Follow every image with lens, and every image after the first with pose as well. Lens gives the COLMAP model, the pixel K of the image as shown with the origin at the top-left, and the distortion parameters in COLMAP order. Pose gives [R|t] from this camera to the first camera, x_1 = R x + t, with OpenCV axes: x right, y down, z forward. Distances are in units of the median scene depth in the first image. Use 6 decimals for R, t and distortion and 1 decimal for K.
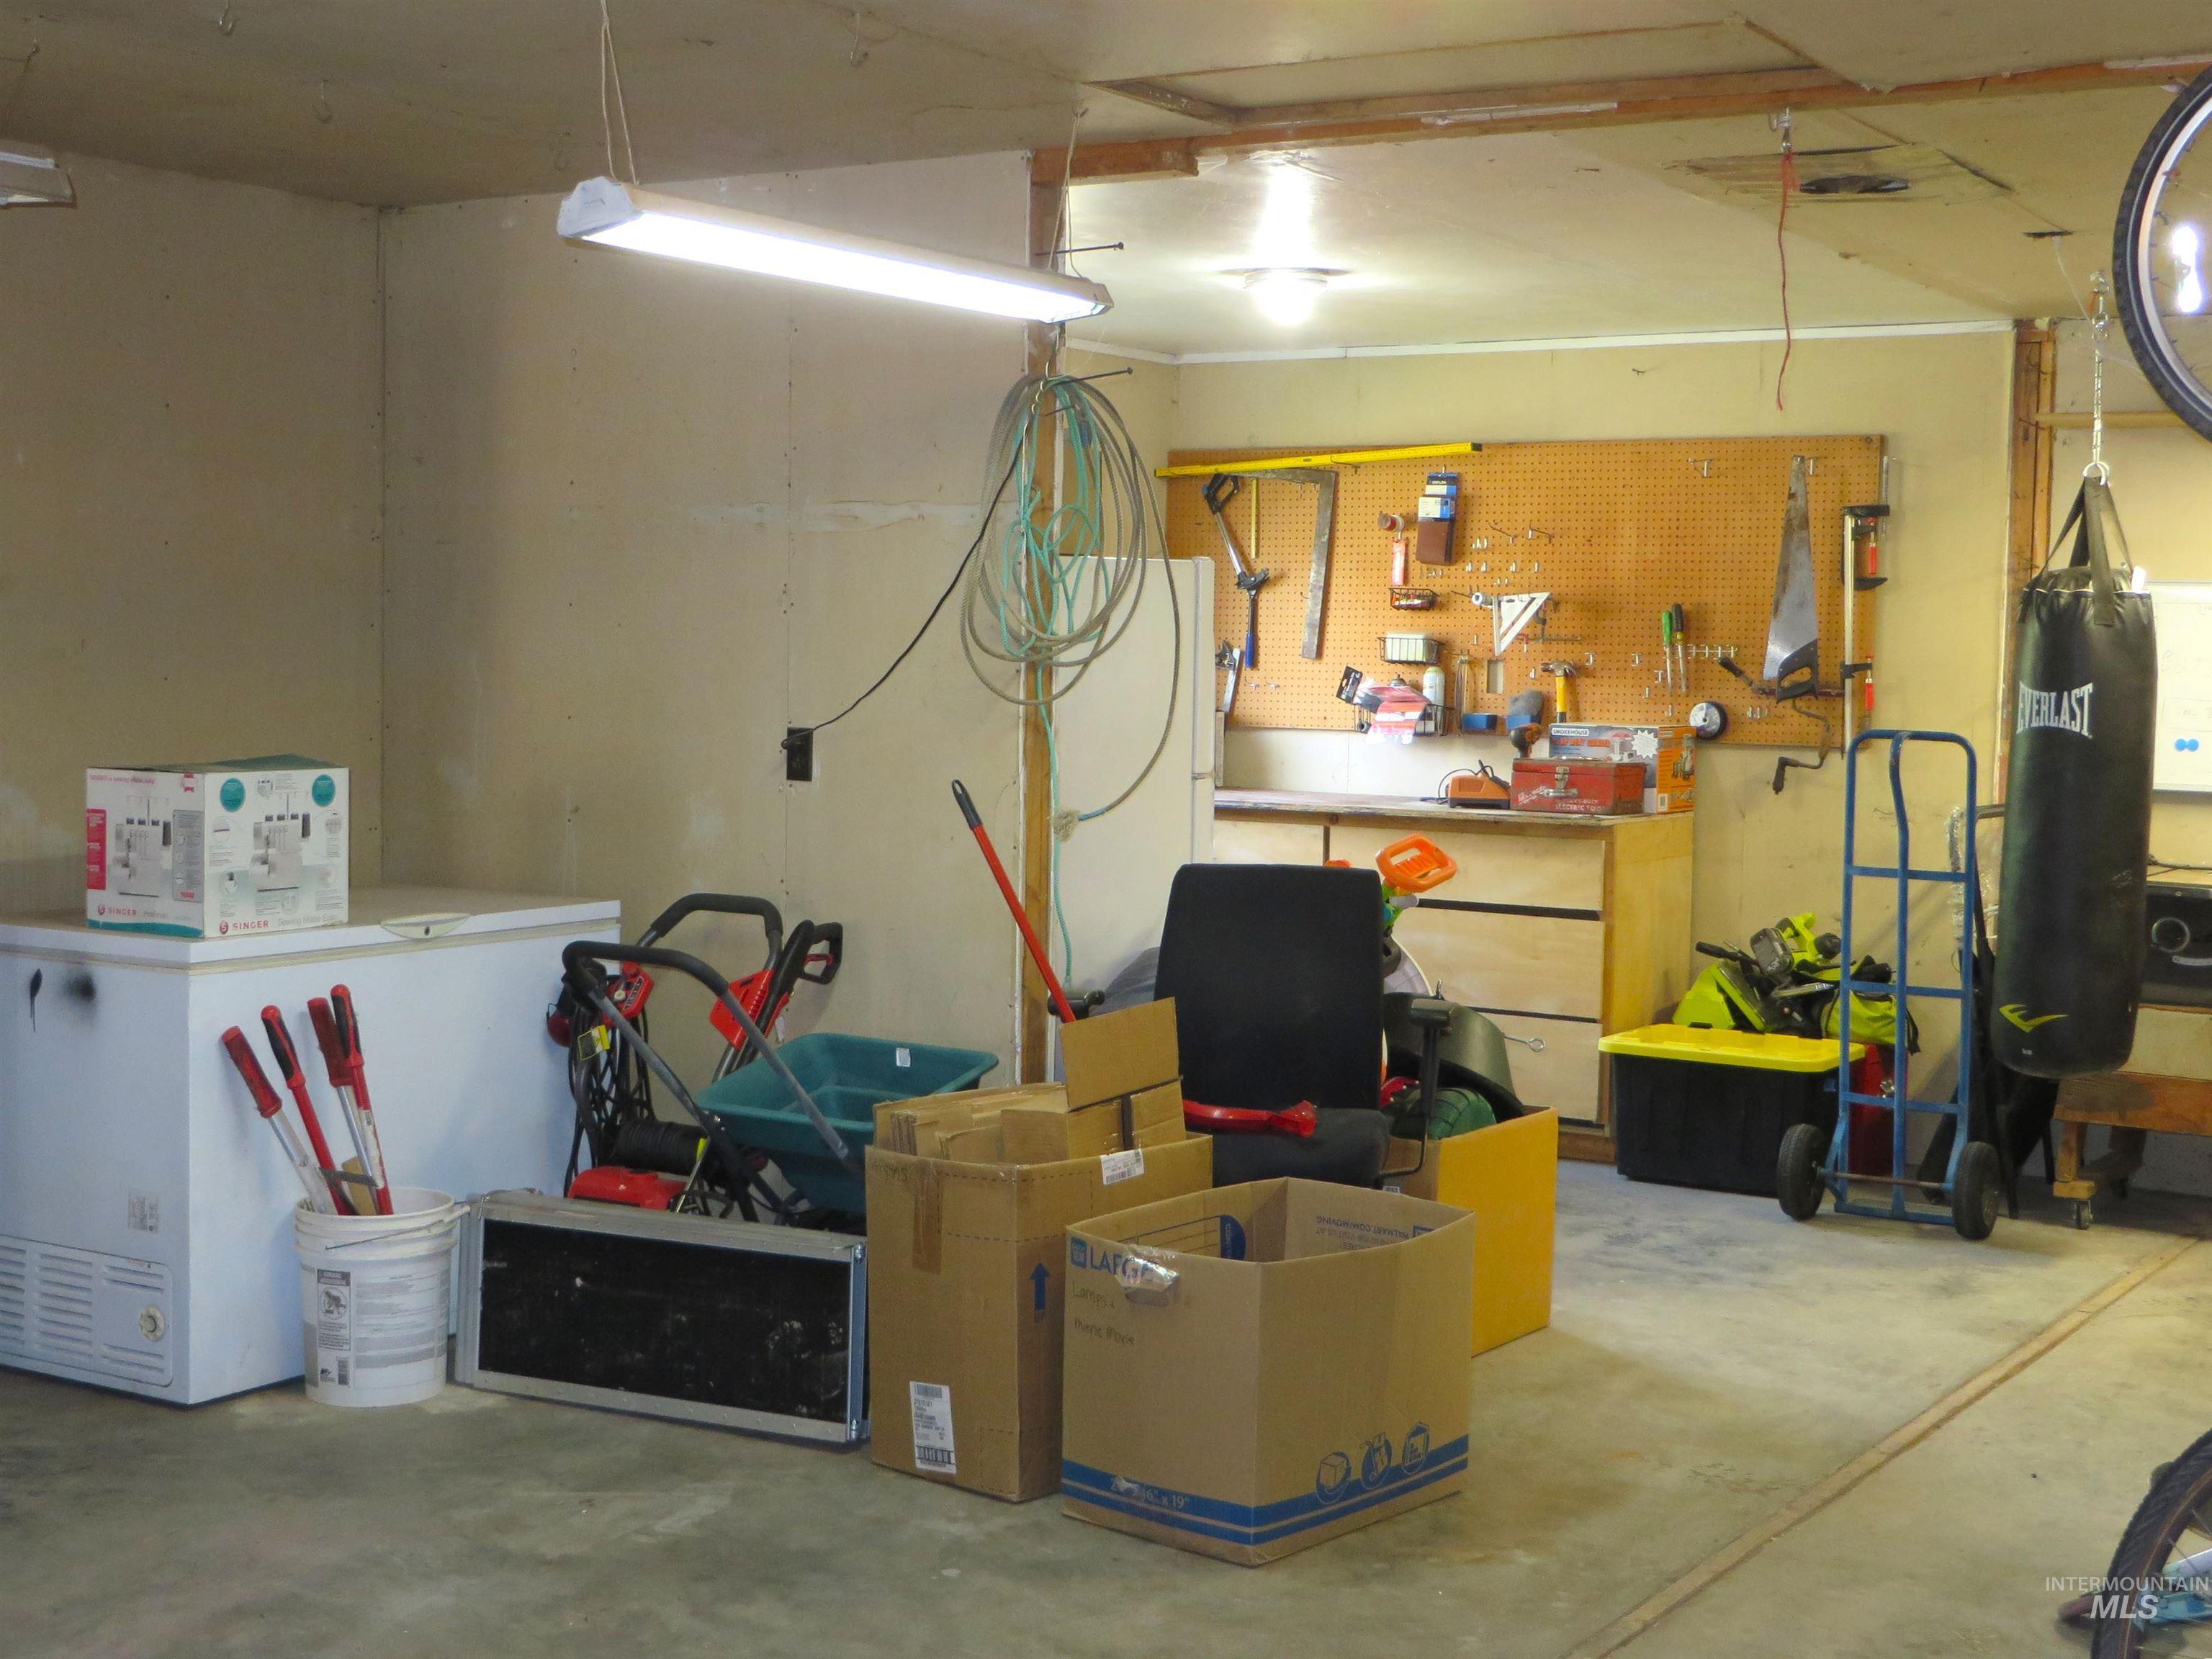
lens RADIAL K [[2914.0, 0, 1142.8], [0, 2914.0, 839.7], [0, 0, 1]] dist [-0.001578, -0.046802]
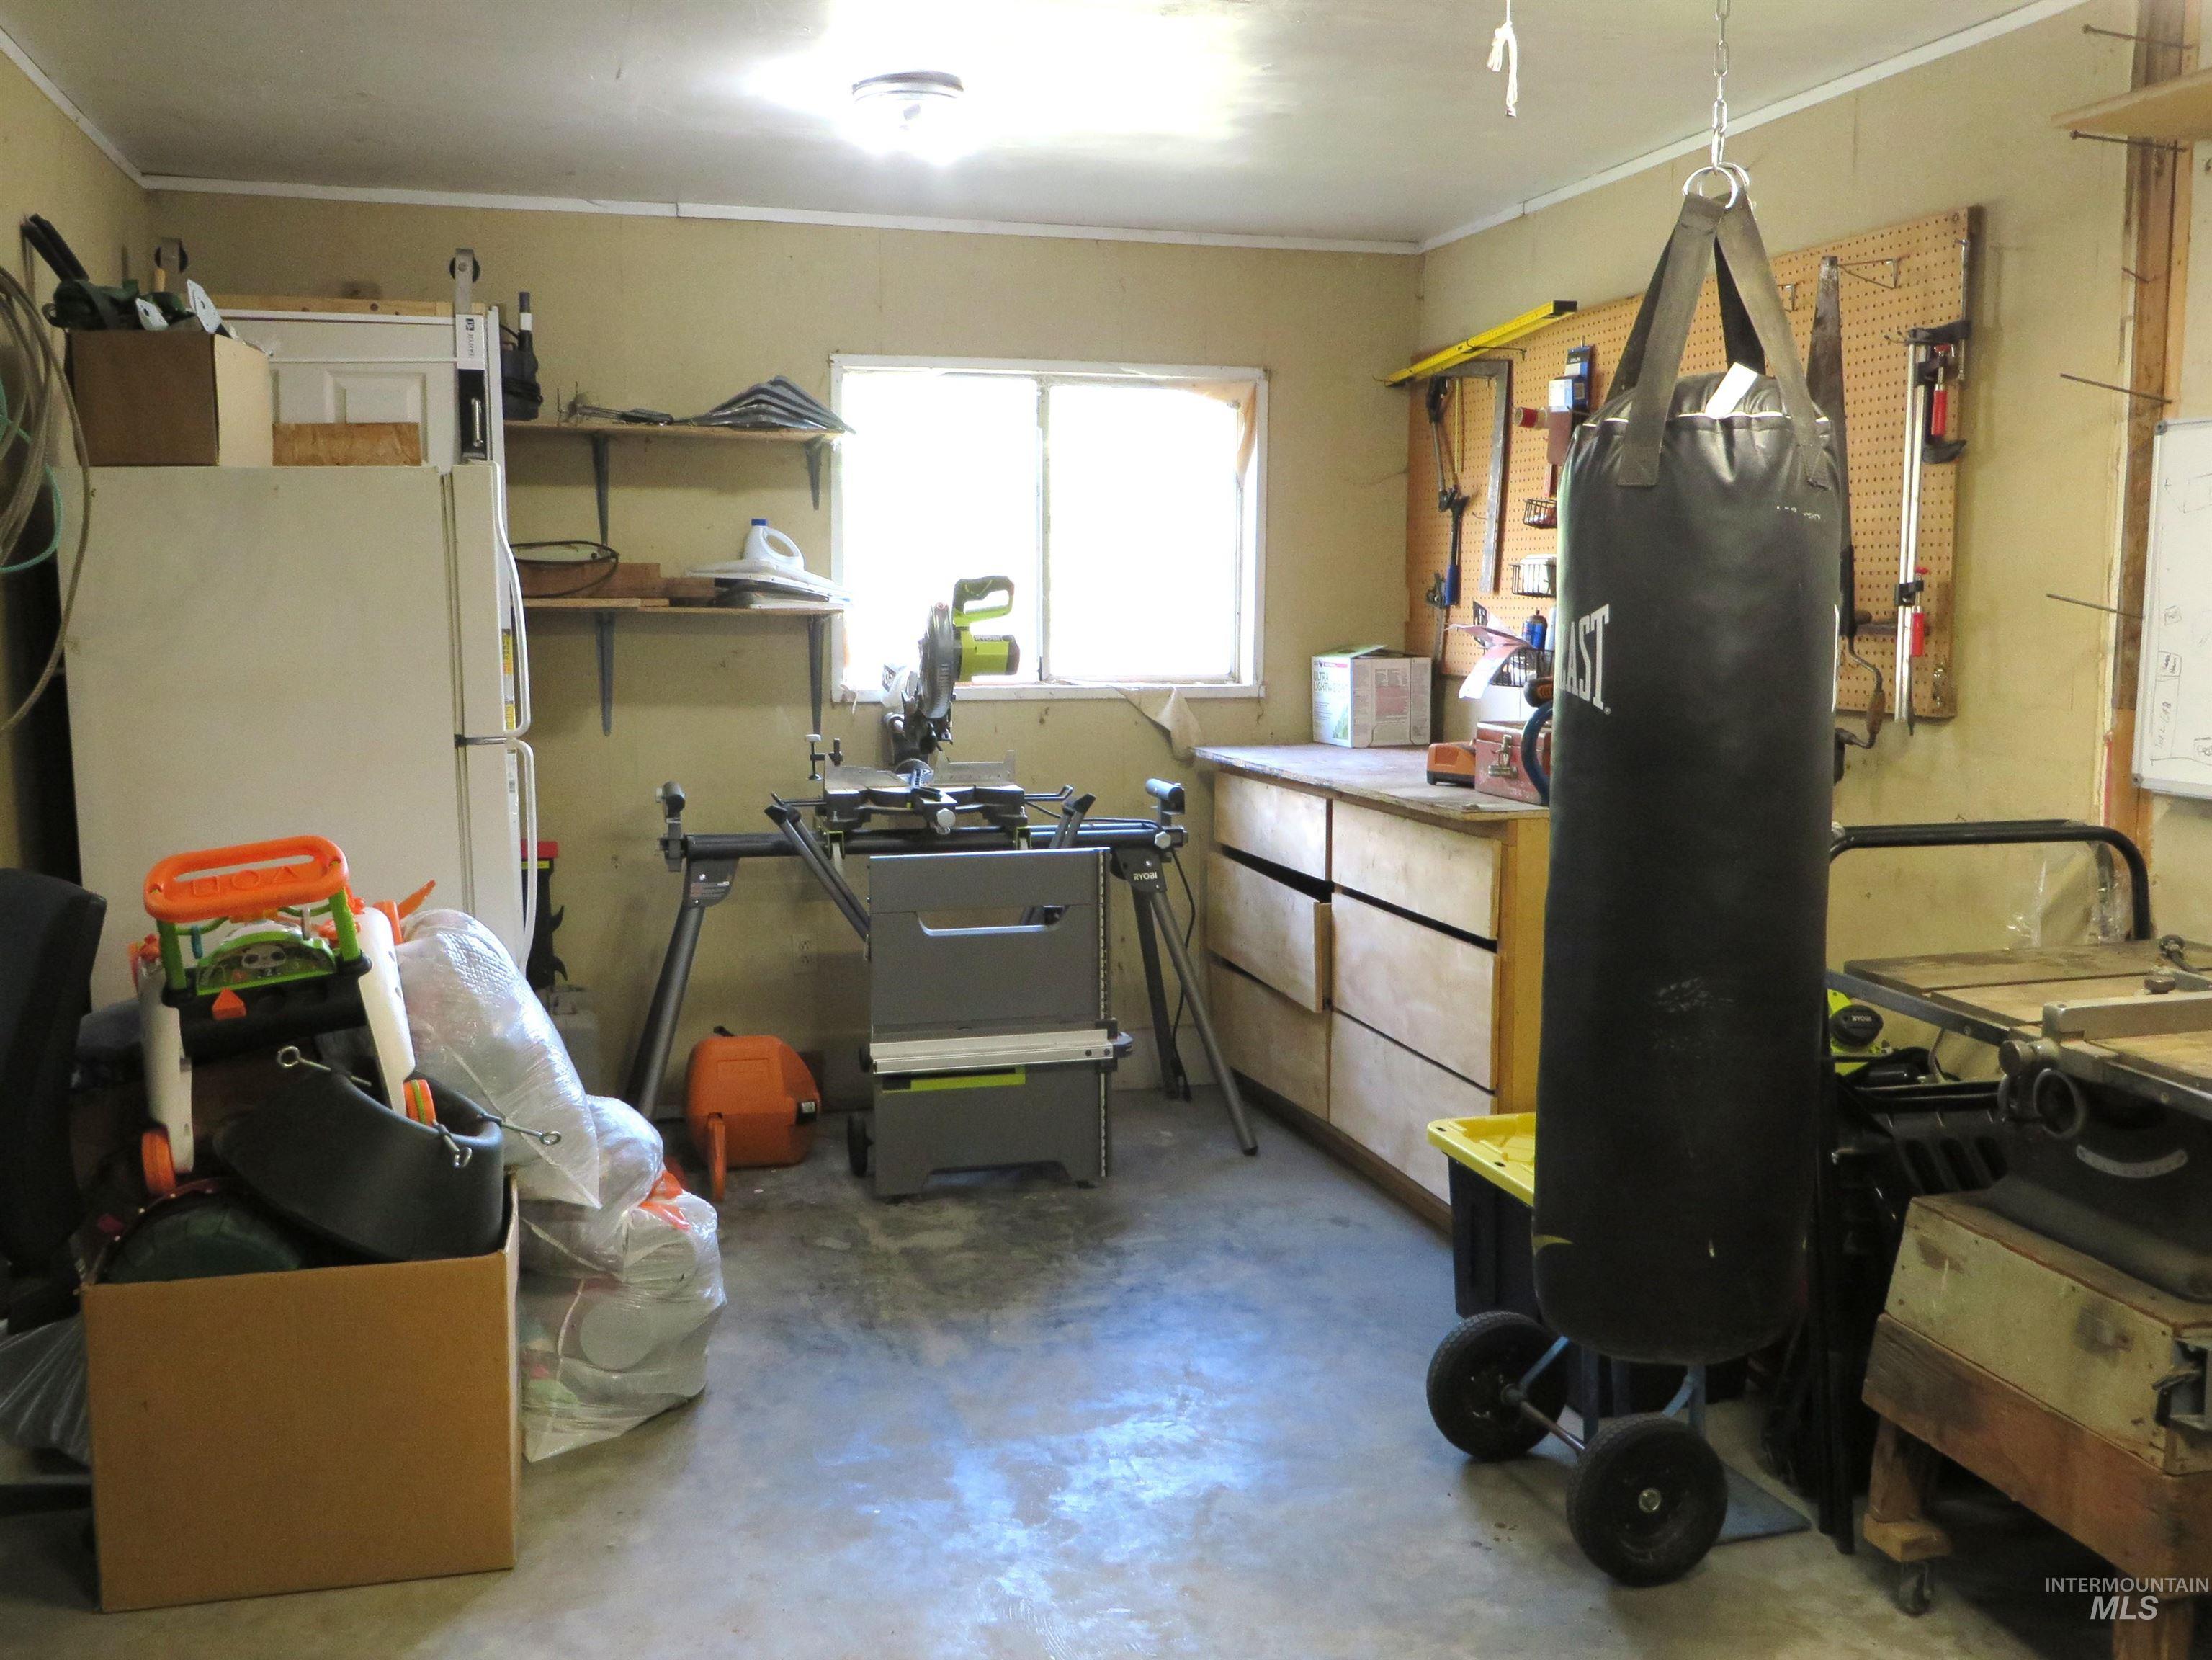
lens RADIAL K [[2073.5, 0, 1106.0], [0, 2073.5, 830.0], [0, 0, 1]] dist [0.011684, 0.003319]
pose [[0.751109, 0.056880, -0.657723, 0.381044], [-0.029980, 0.998192, 0.052088, -0.023451], [0.659497, -0.019405, 0.751457, 0.507615]]
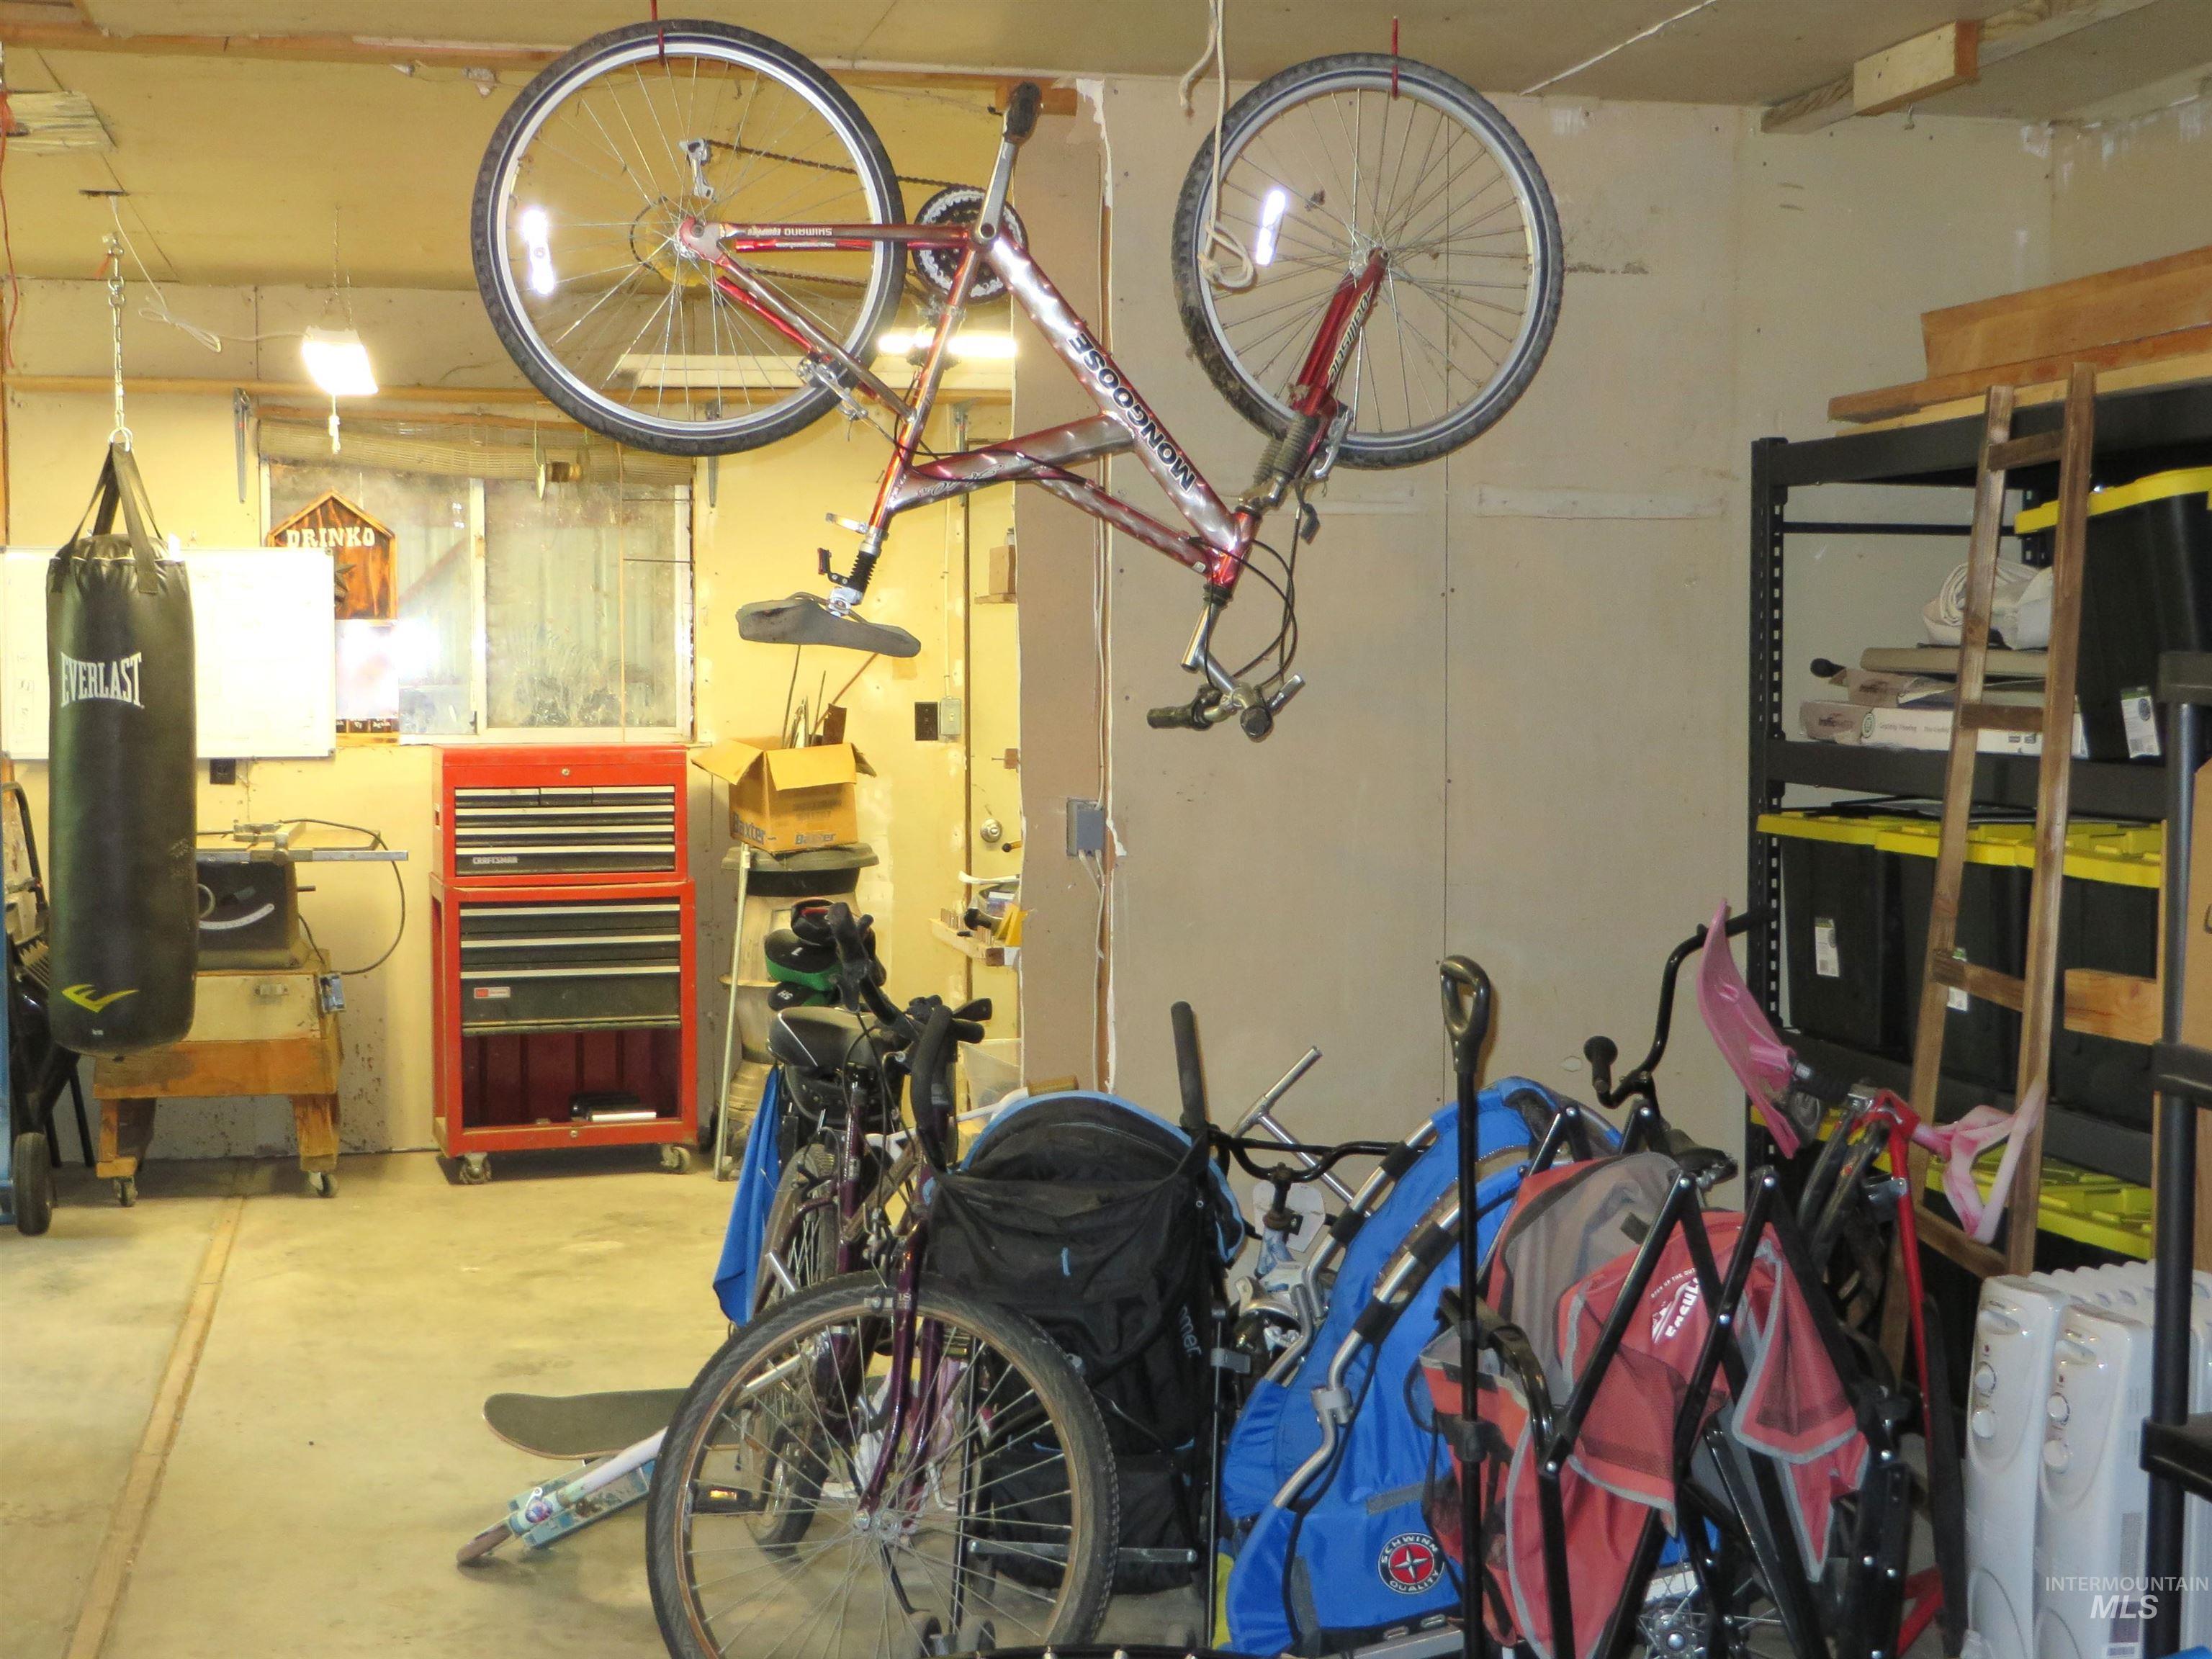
lens RADIAL K [[2914.0, 0, 1142.8], [0, 2914.0, 839.7], [0, 0, 1]] dist [-0.001578, -0.046802]
pose [[0.683049, -0.071484, 0.726866, -0.124361], [0.062990, 0.997256, 0.038883, -0.005644], [-0.727652, 0.019226, 0.685677, 0.058962]]
